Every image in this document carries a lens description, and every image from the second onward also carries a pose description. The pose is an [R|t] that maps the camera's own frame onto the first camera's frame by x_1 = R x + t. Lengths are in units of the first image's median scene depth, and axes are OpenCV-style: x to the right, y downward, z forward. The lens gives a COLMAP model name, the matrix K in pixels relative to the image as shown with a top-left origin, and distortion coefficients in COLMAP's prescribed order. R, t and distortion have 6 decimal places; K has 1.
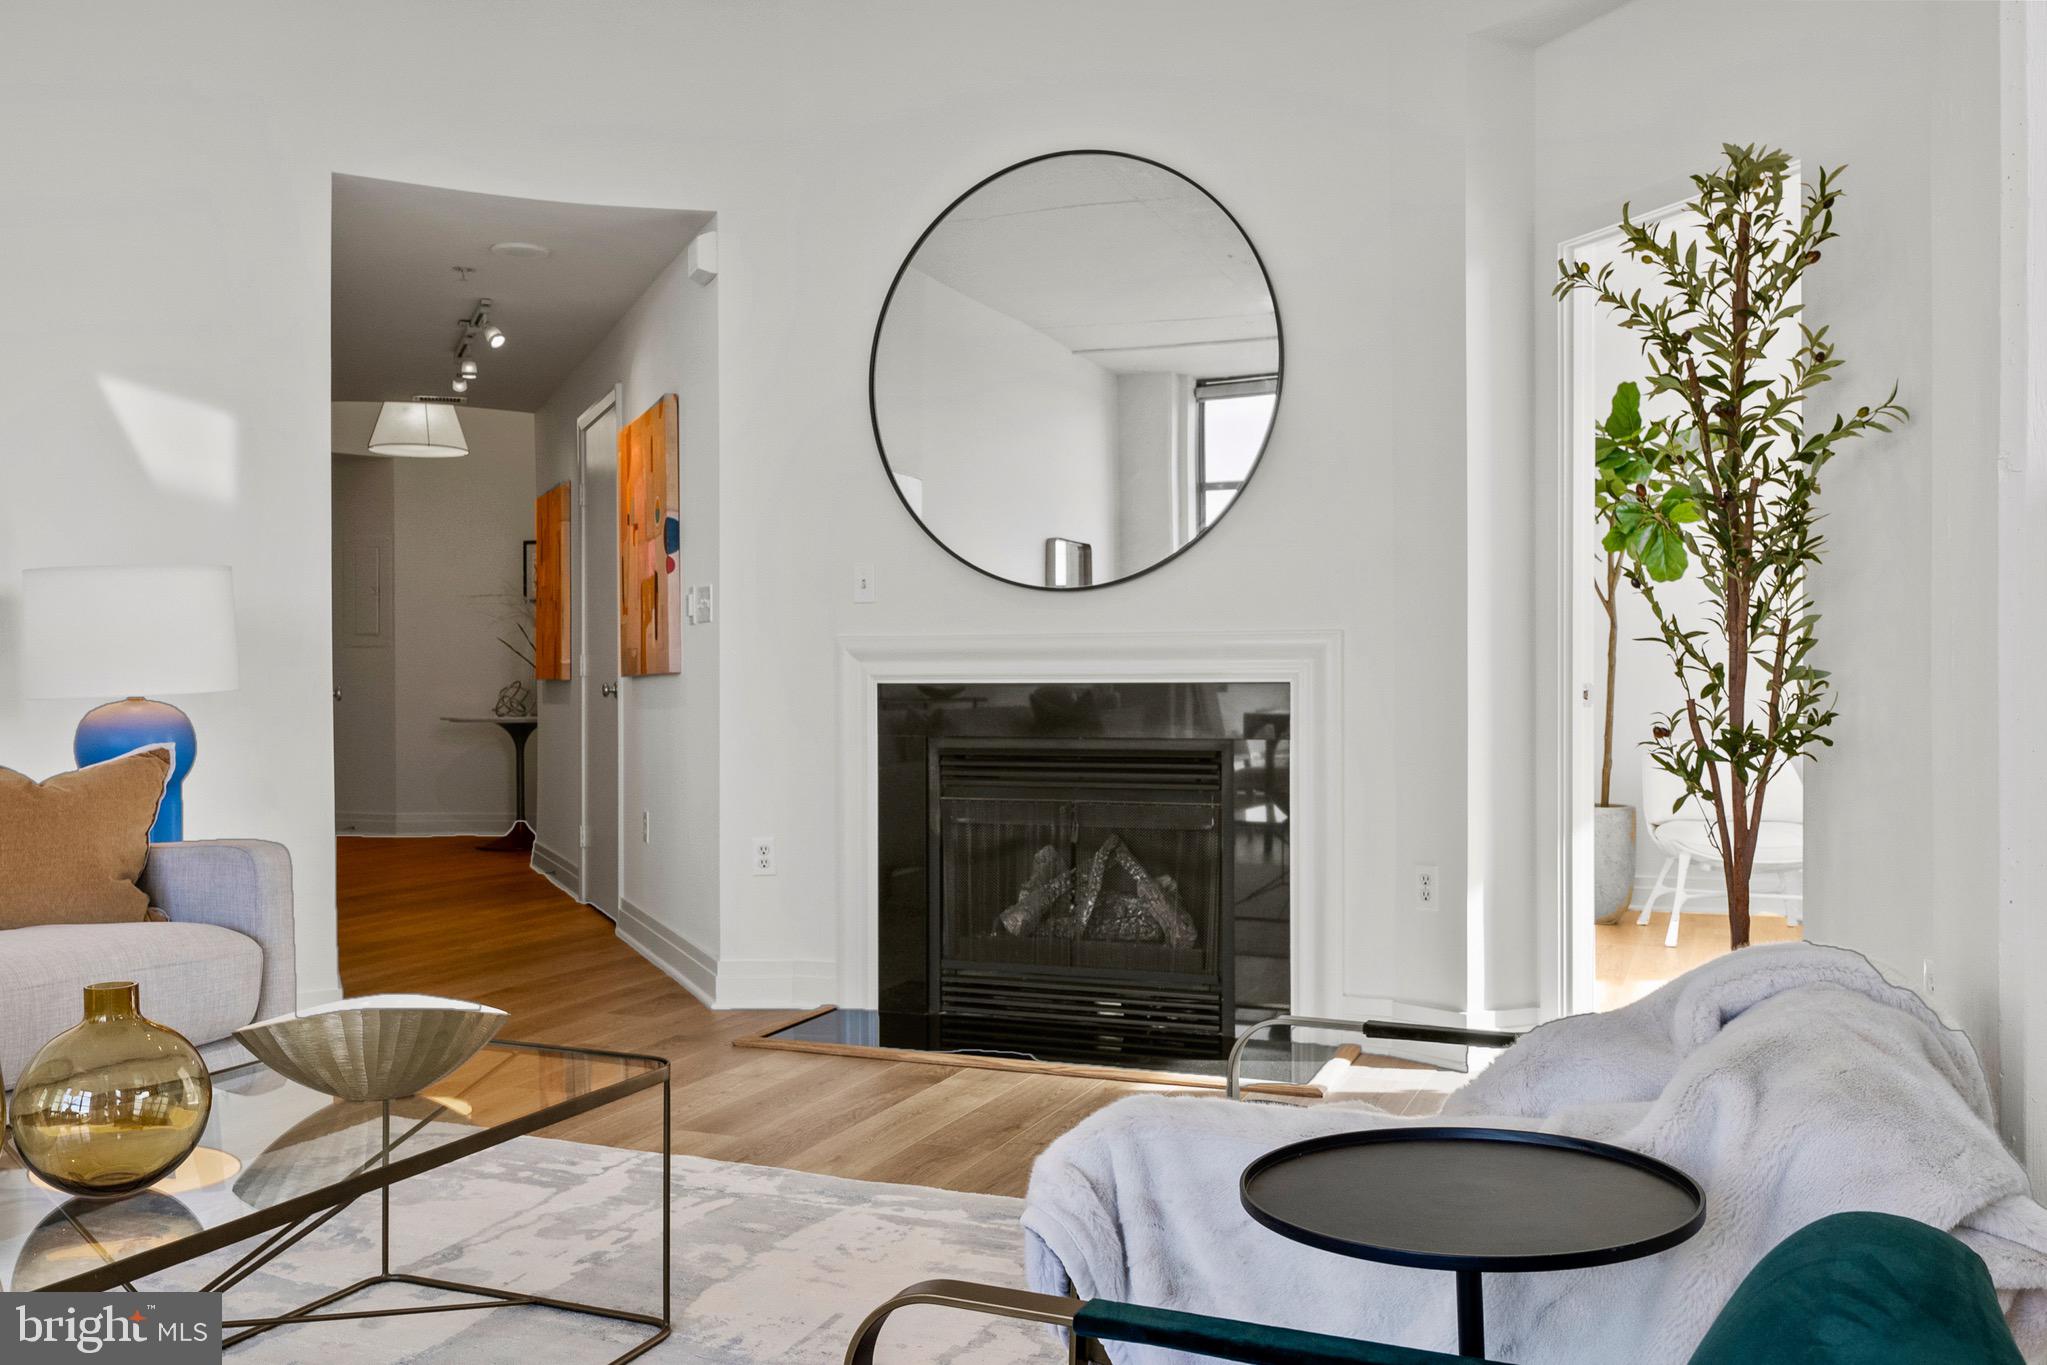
lens RADIAL K [[1773.5, 0, 1023.5], [0, 1773.5, 682.5], [0, 0, 1]] dist [0.003525, 0.004711]
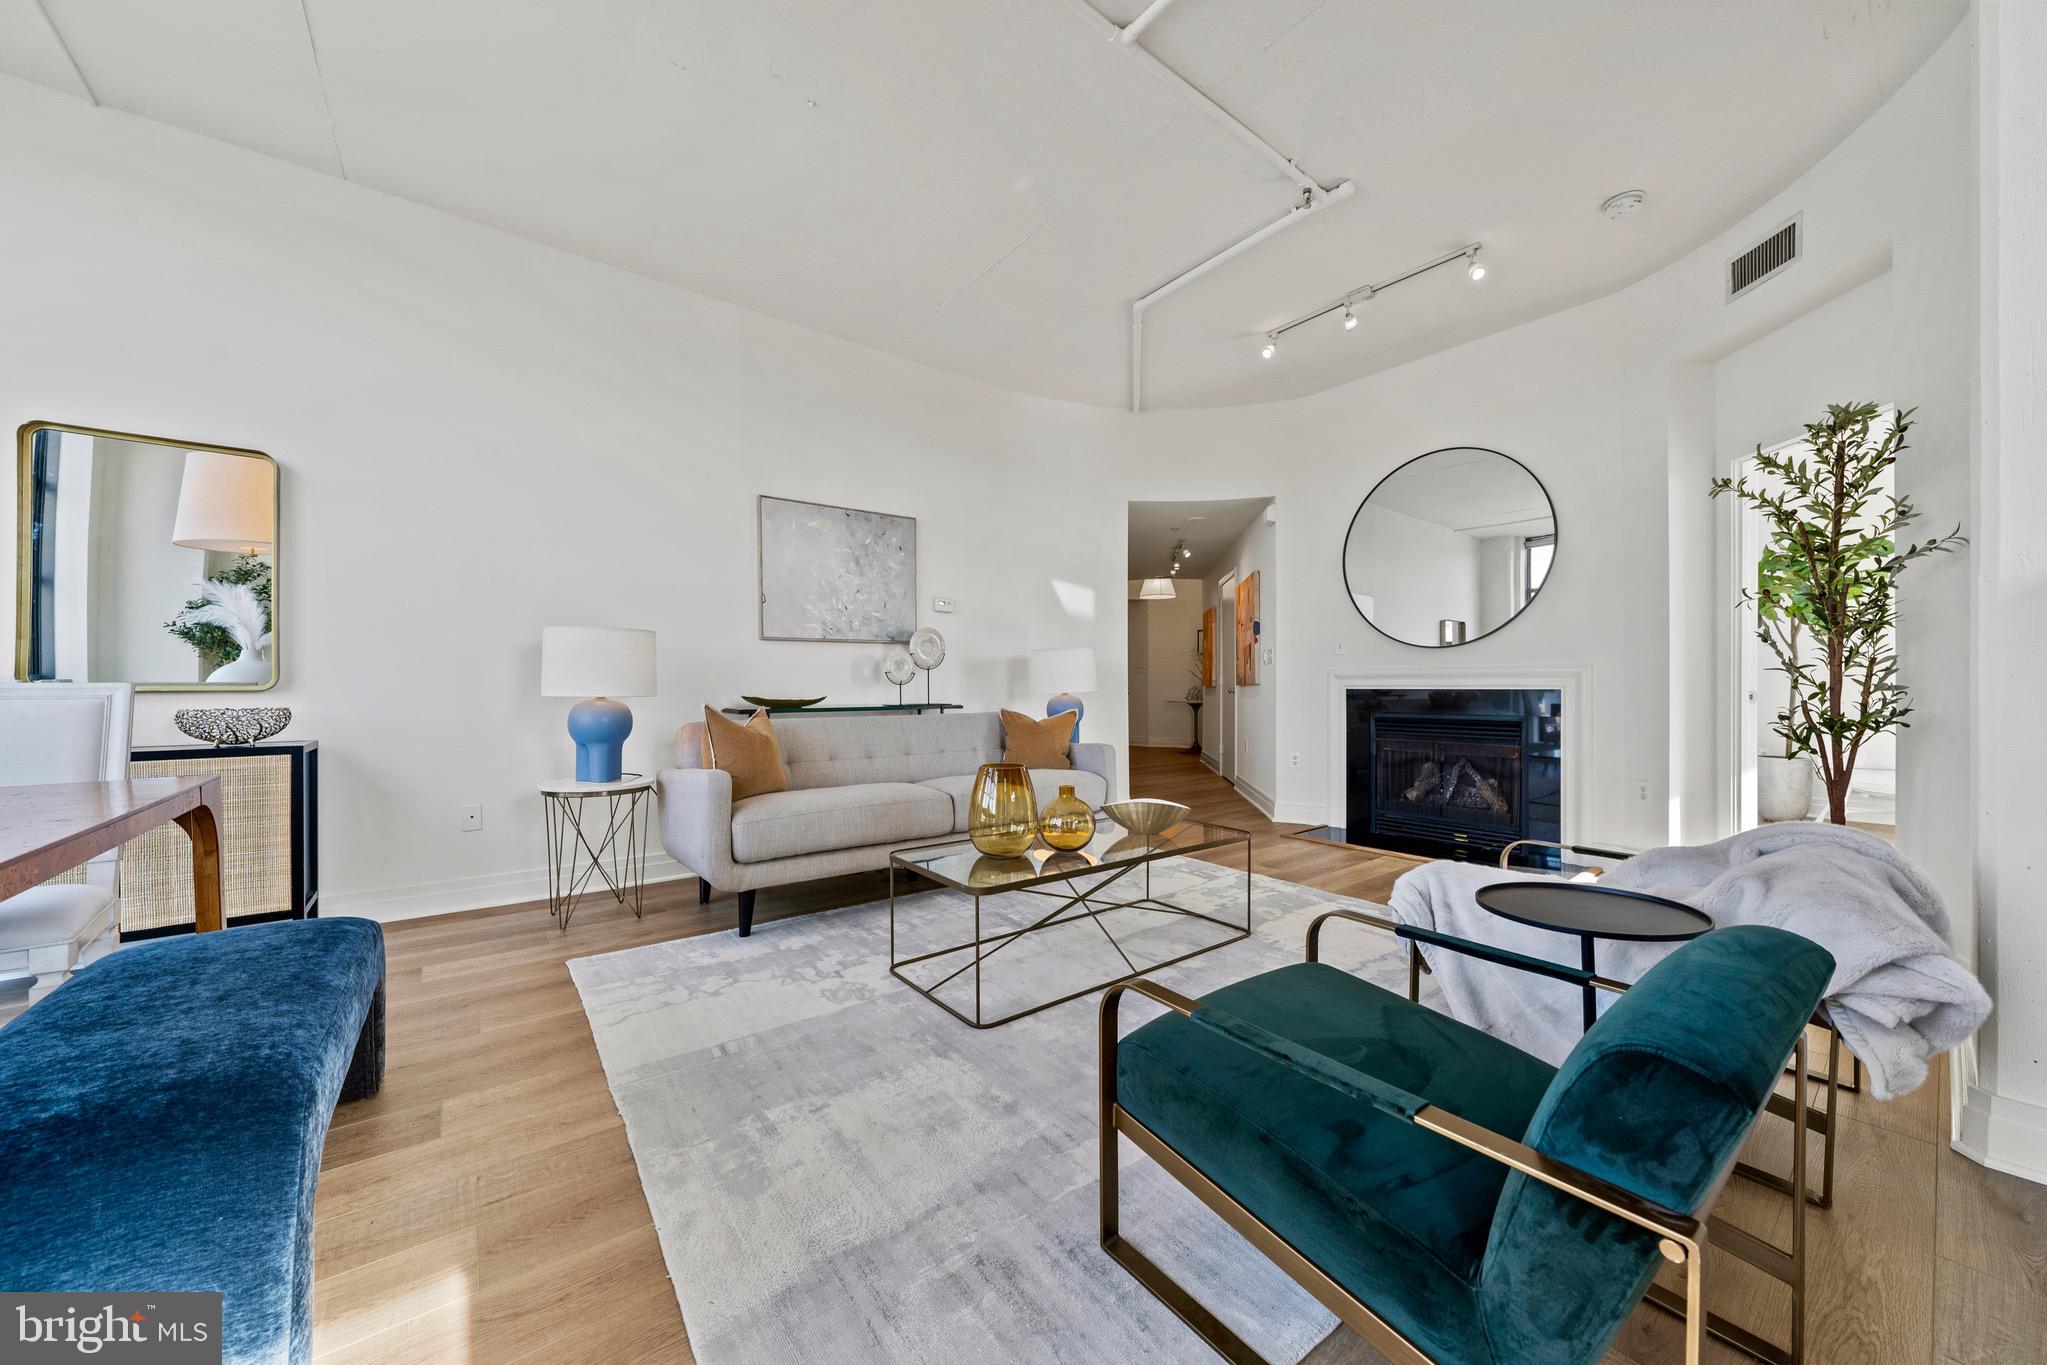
lens RADIAL K [[746.4, 0, 1023.5], [0, 746.4, 682.5], [0, 0, 1]] dist [-0.001035, -0.000065]
pose [[0.875504, 0.000772, -0.483210, 0.030857], [-0.002986, 0.999988, -0.003812, -0.004284], [0.483202, 0.004780, 0.875496, -0.102761]]
